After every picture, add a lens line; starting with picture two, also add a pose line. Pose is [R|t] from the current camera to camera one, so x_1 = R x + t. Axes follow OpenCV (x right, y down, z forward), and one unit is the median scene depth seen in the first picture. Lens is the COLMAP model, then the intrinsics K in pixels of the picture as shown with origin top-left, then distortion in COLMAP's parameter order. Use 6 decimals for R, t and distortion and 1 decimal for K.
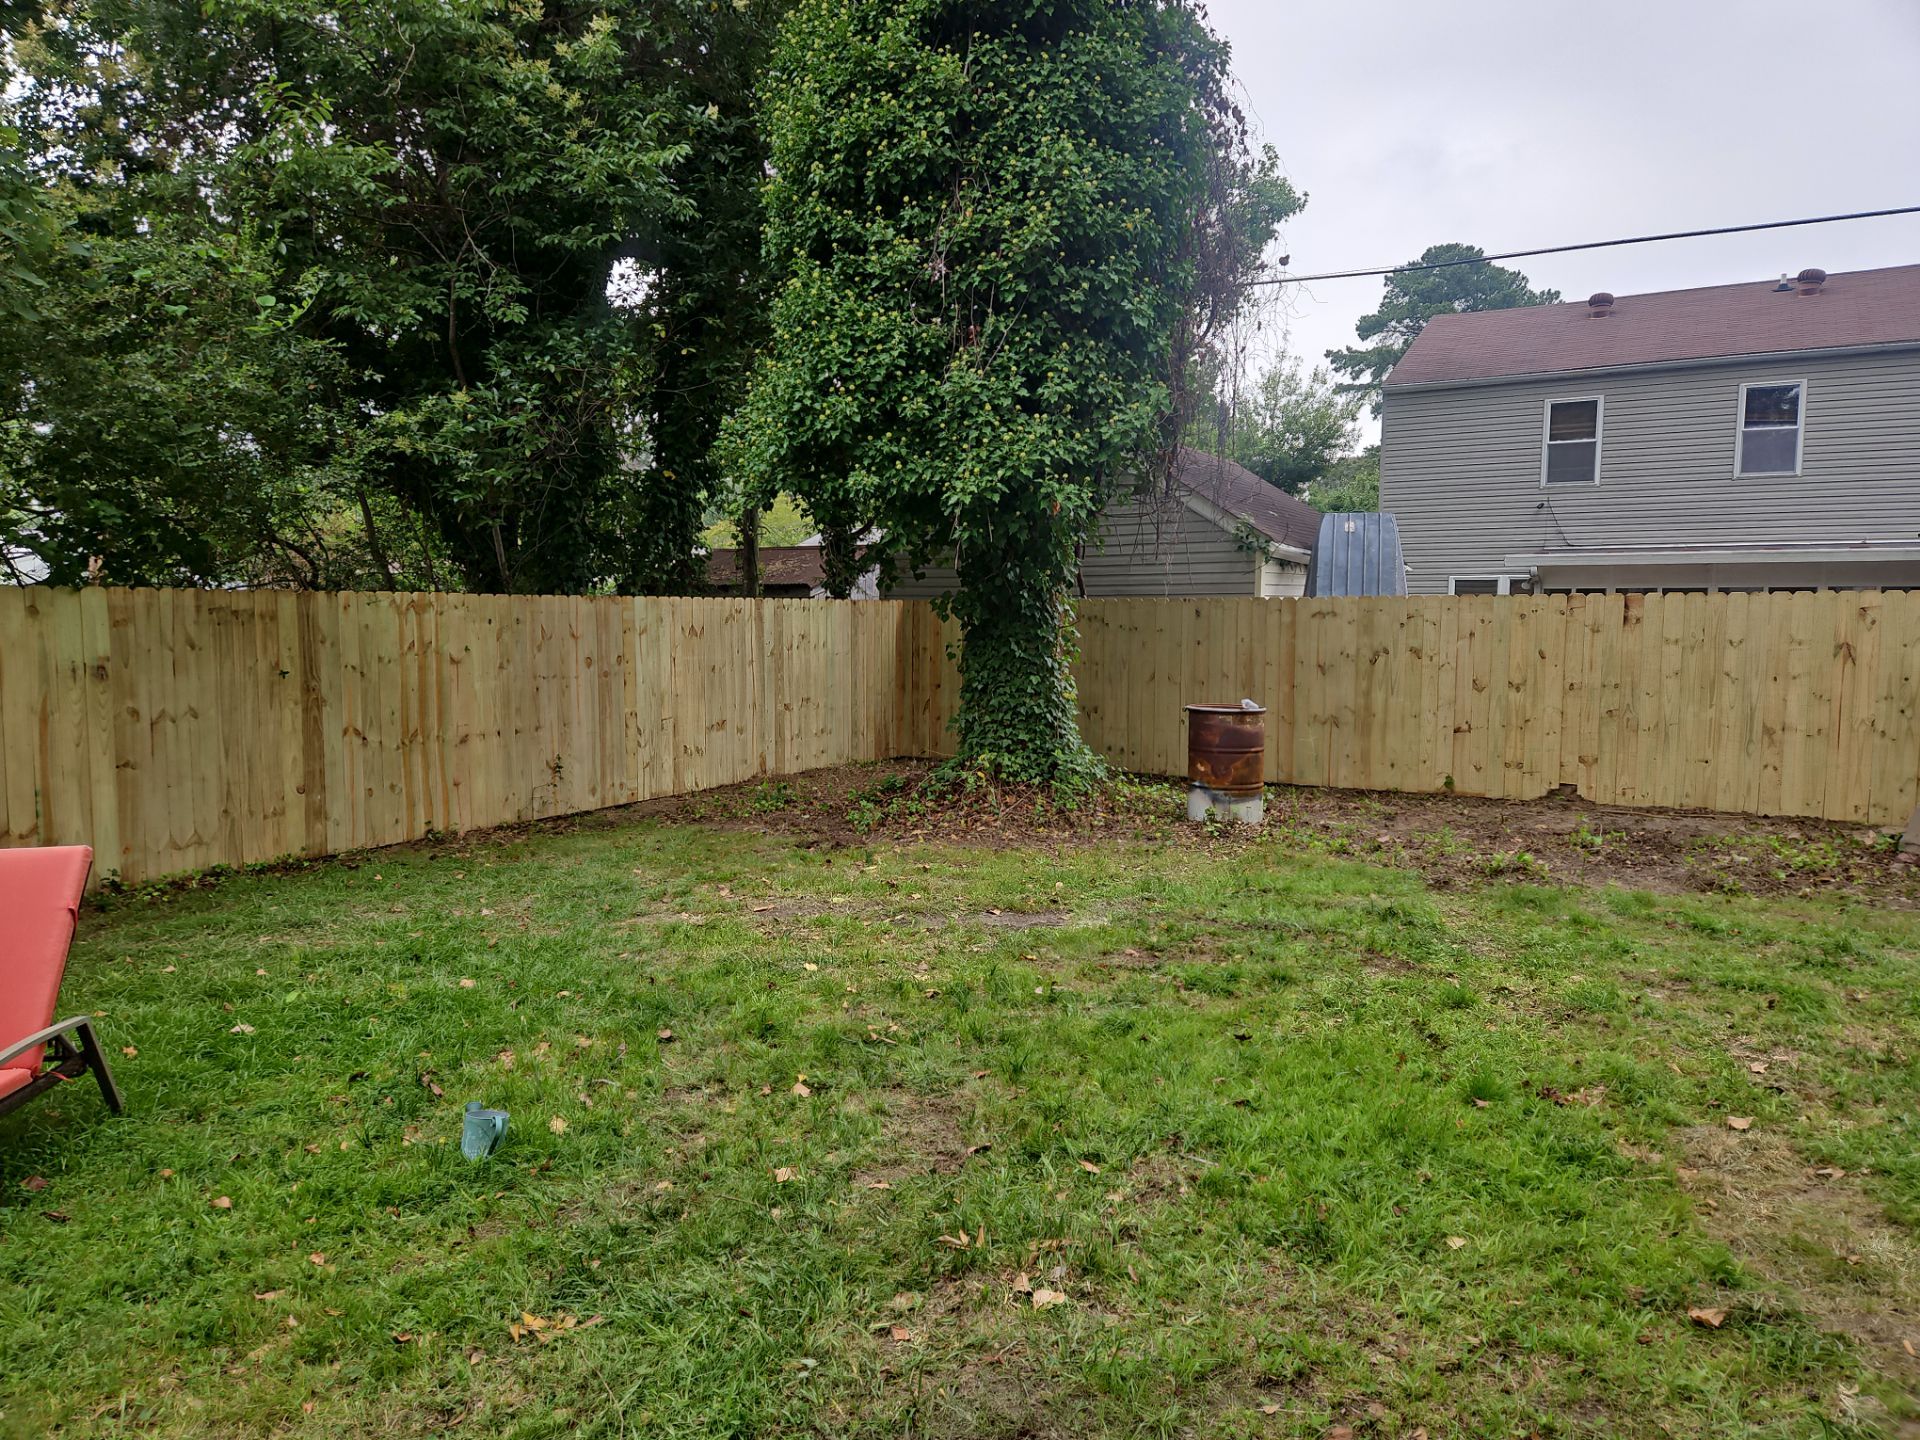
lens RADIAL K [[1282.5, 0, 967.2], [0, 1282.5, 716.0], [0, 0, 1]] dist [0.084841, -0.076931]
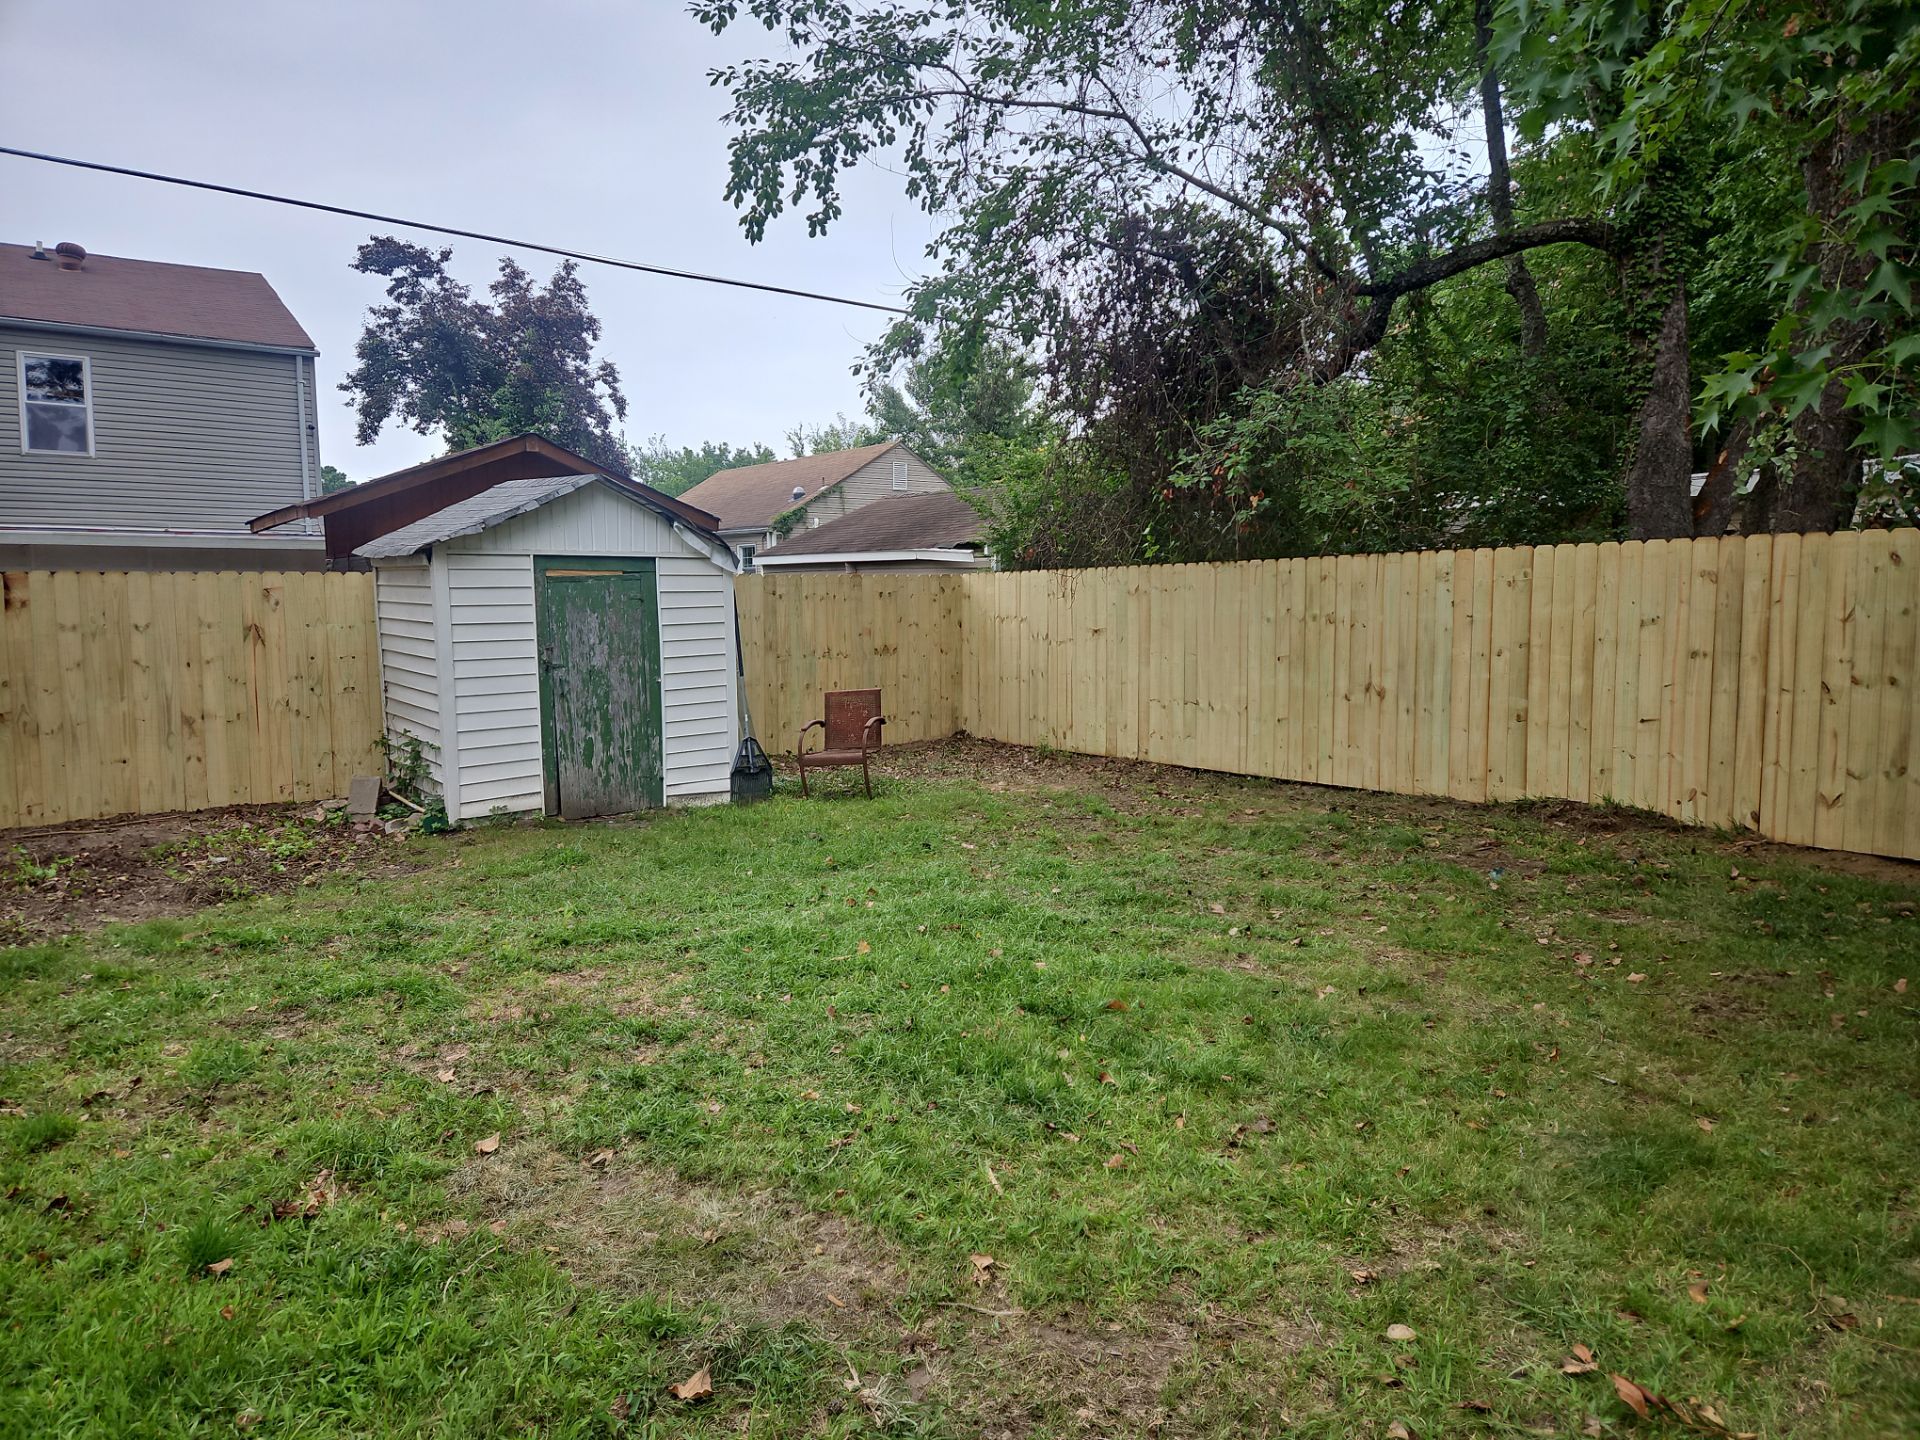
lens RADIAL K [[1269.8, 0, 952.2], [0, 1269.8, 710.1], [0, 0, 1]] dist [0.081403, -0.069101]
pose [[0.385196, -0.088304, 0.918600, -0.052247], [0.086390, 0.994491, 0.059374, -0.007060], [-0.918782, 0.056487, 0.390702, 0.251175]]
